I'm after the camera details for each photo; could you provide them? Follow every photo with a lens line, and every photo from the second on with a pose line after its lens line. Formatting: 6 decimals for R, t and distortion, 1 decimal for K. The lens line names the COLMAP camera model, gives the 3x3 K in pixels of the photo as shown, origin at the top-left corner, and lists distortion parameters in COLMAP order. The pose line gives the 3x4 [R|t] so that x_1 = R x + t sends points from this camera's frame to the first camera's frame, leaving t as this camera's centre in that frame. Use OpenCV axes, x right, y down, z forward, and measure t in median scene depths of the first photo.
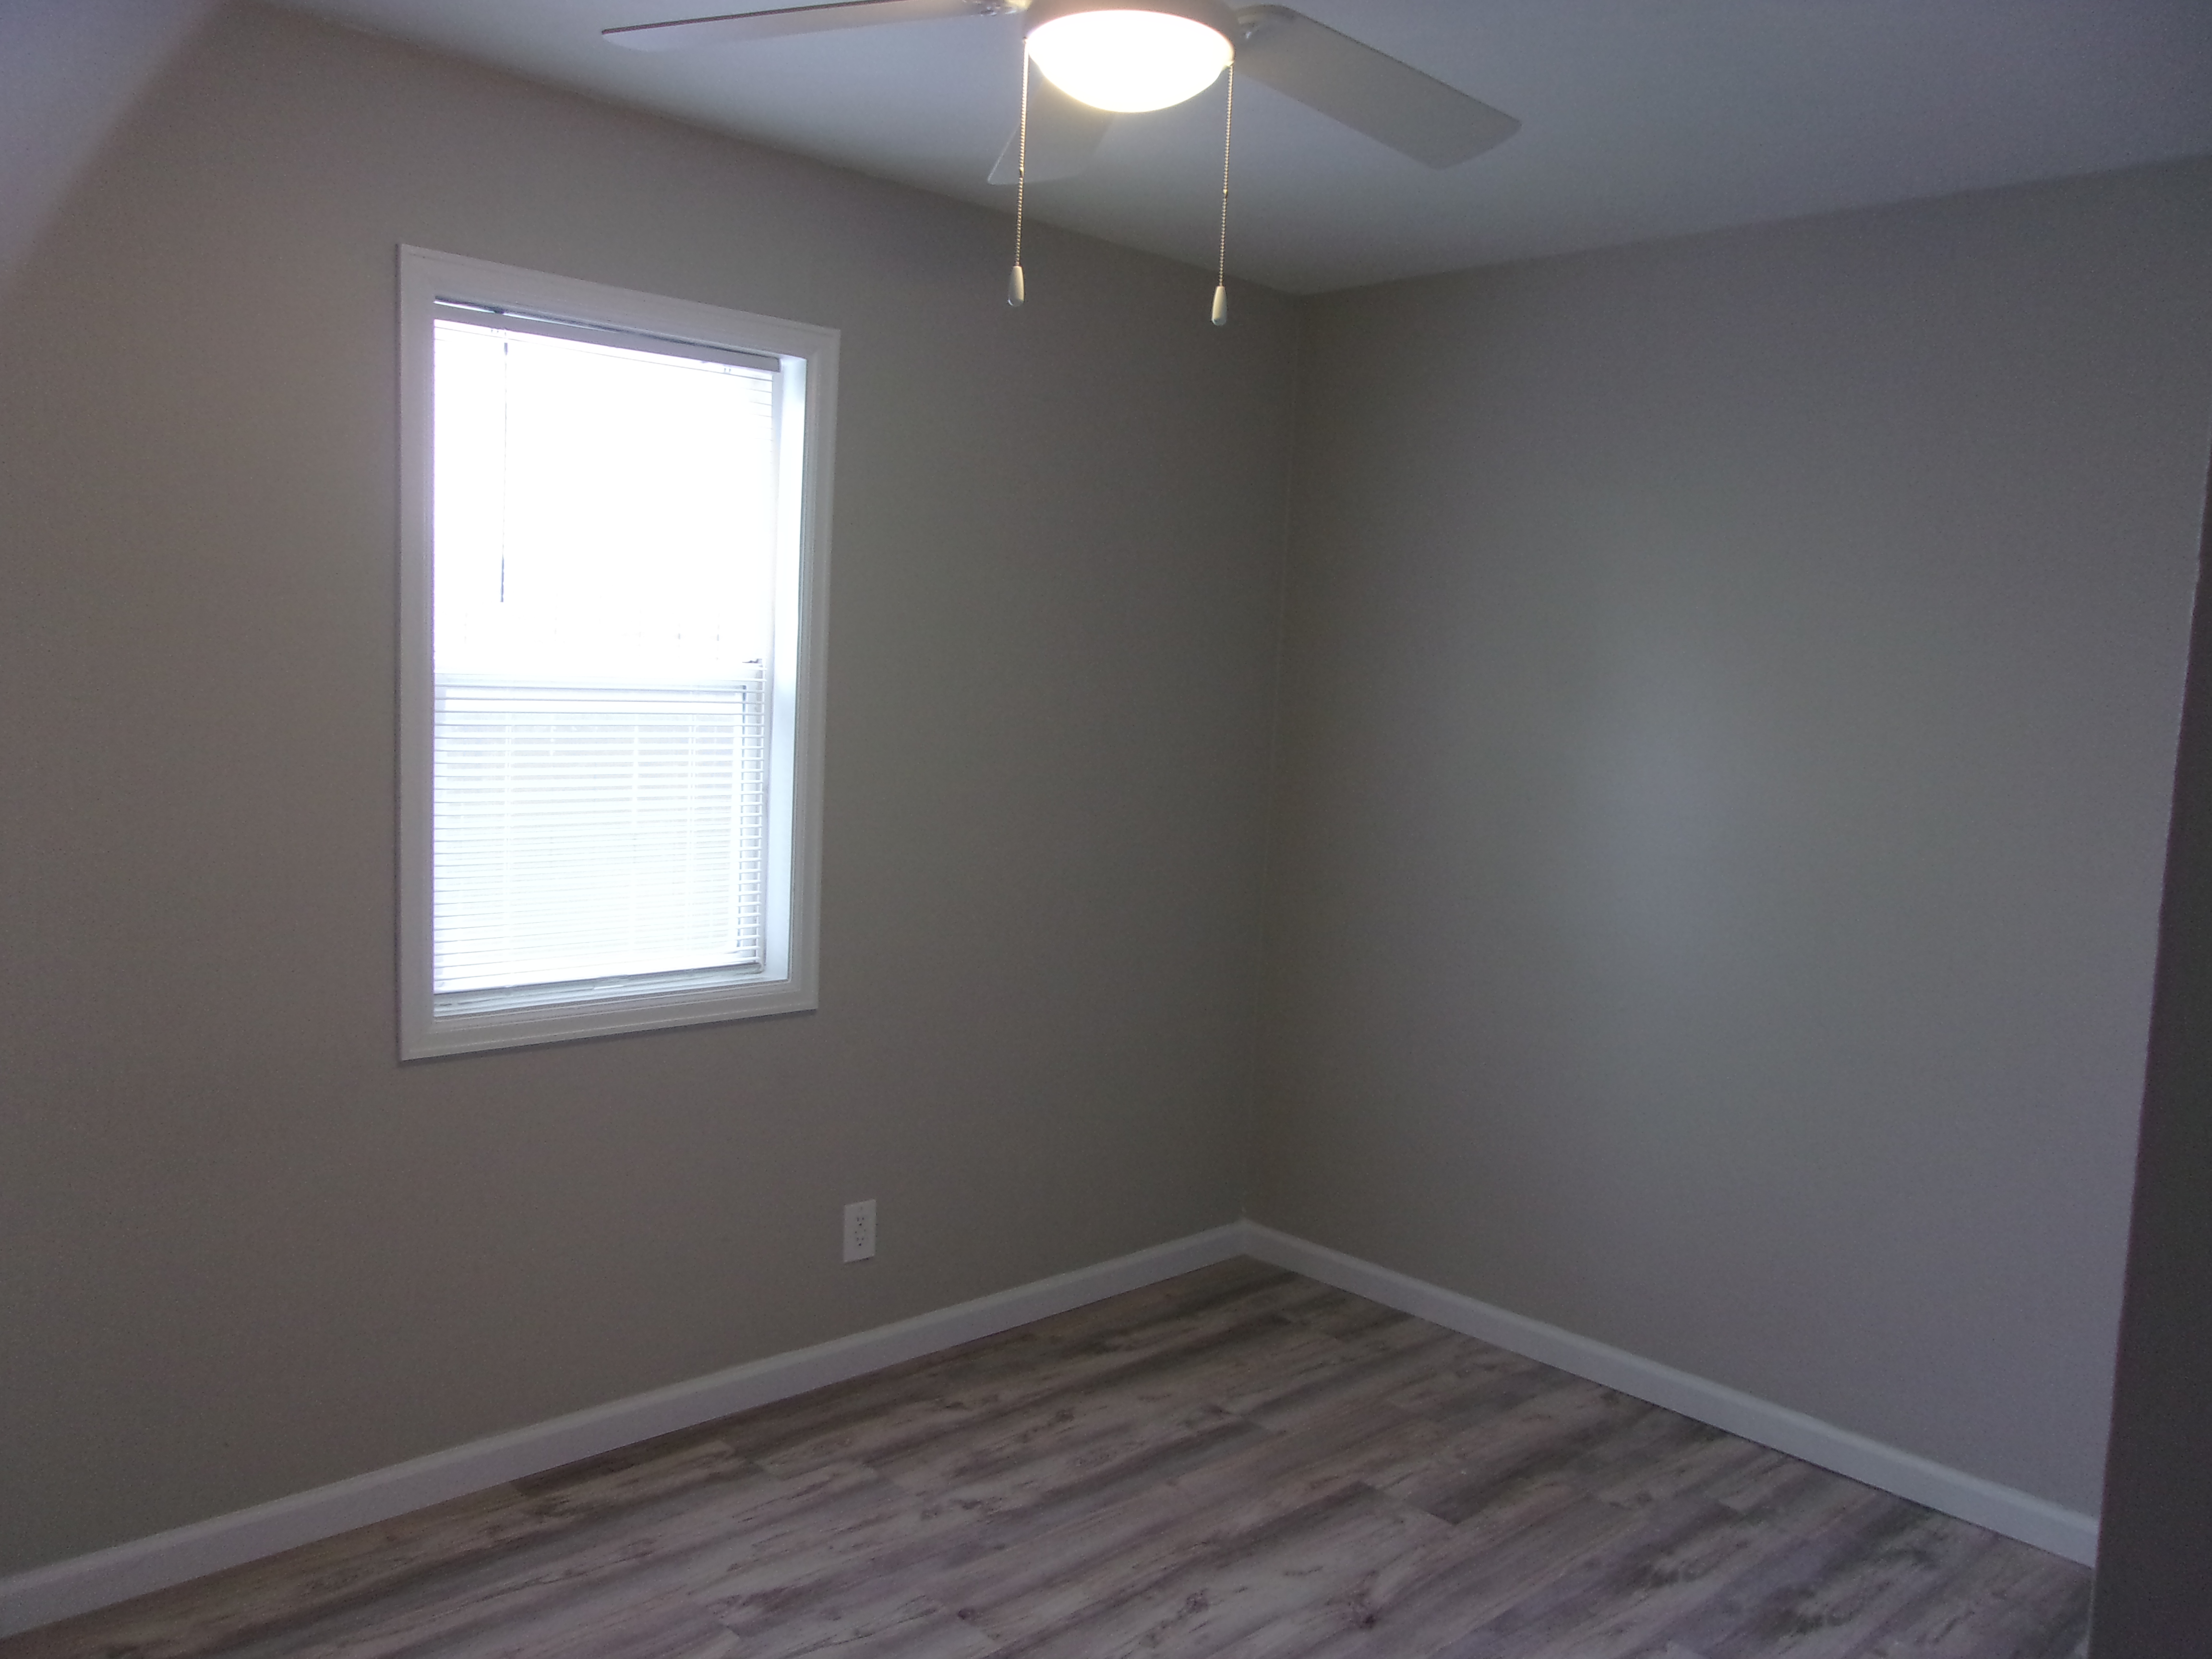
lens RADIAL K [[1748.6, 0, 1095.6], [0, 1748.6, 835.2], [0, 0, 1]] dist [0.013867, 0.008104]
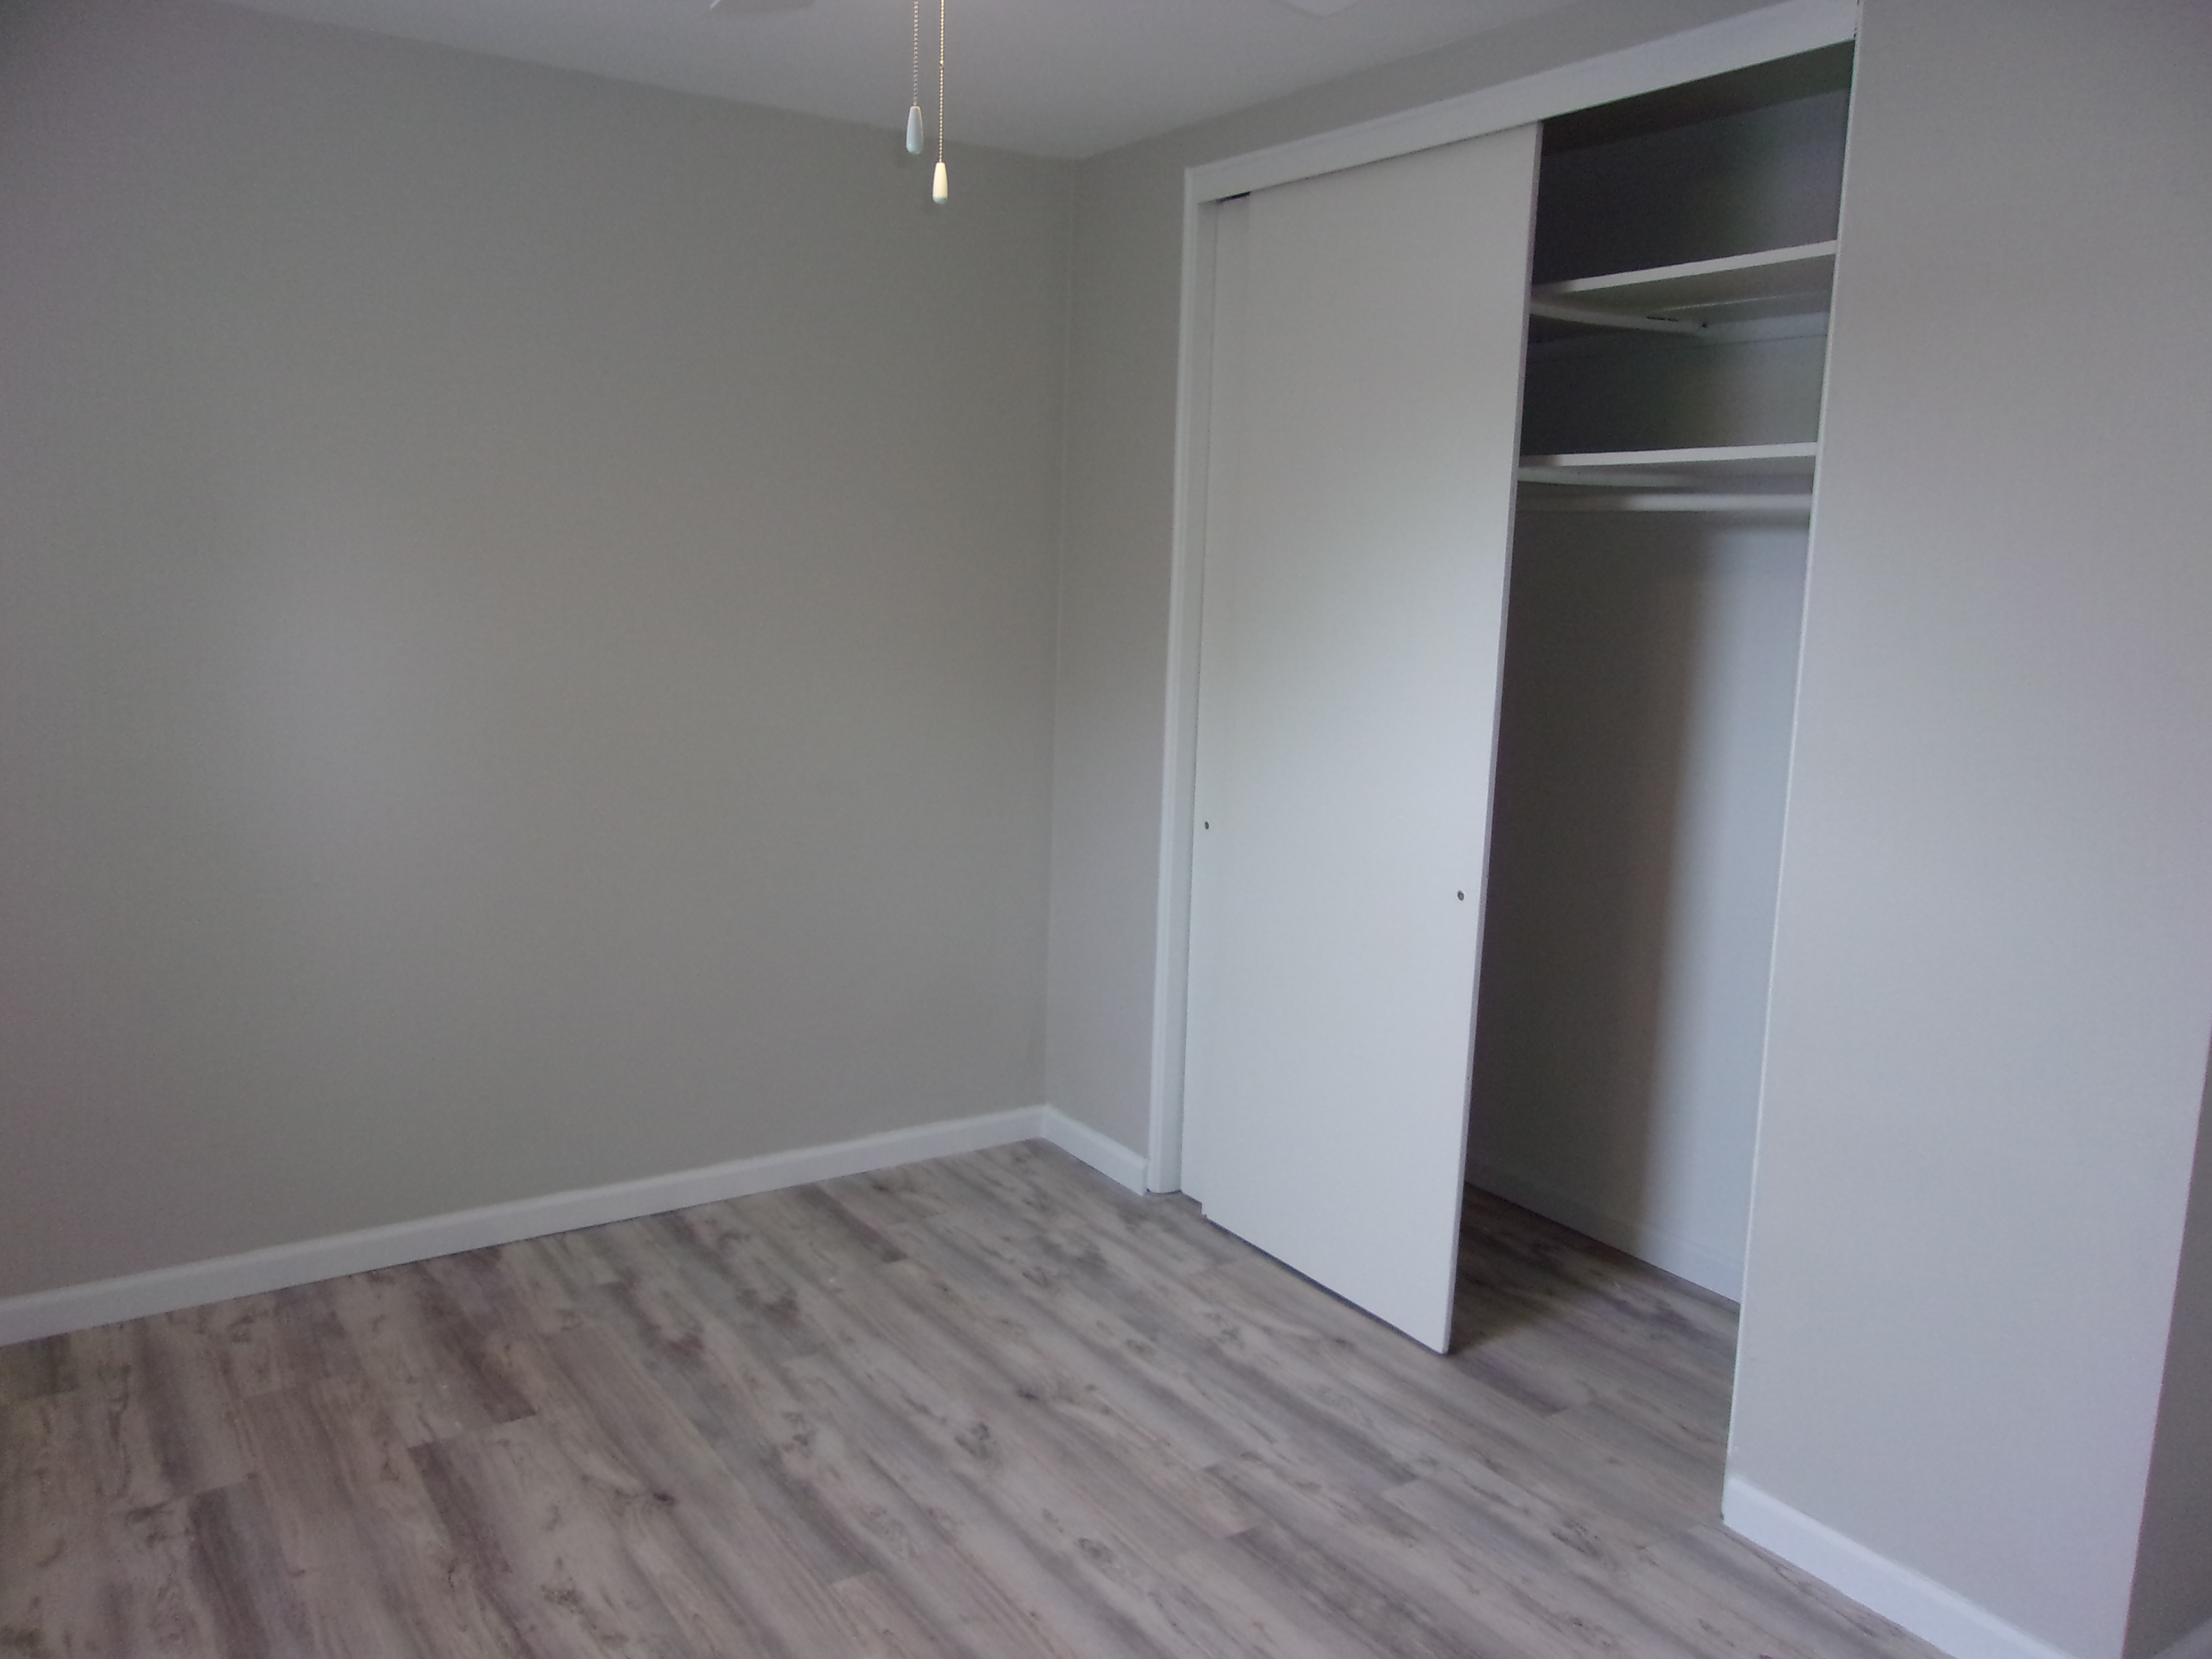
lens RADIAL K [[1748.6, 0, 1095.6], [0, 1748.6, 835.2], [0, 0, 1]] dist [0.013867, 0.008104]
pose [[0.178657, -0.202431, 0.962862, -0.571458], [0.092447, 0.977731, 0.188403, -0.067477], [-0.979559, 0.055354, 0.193392, 0.467316]]
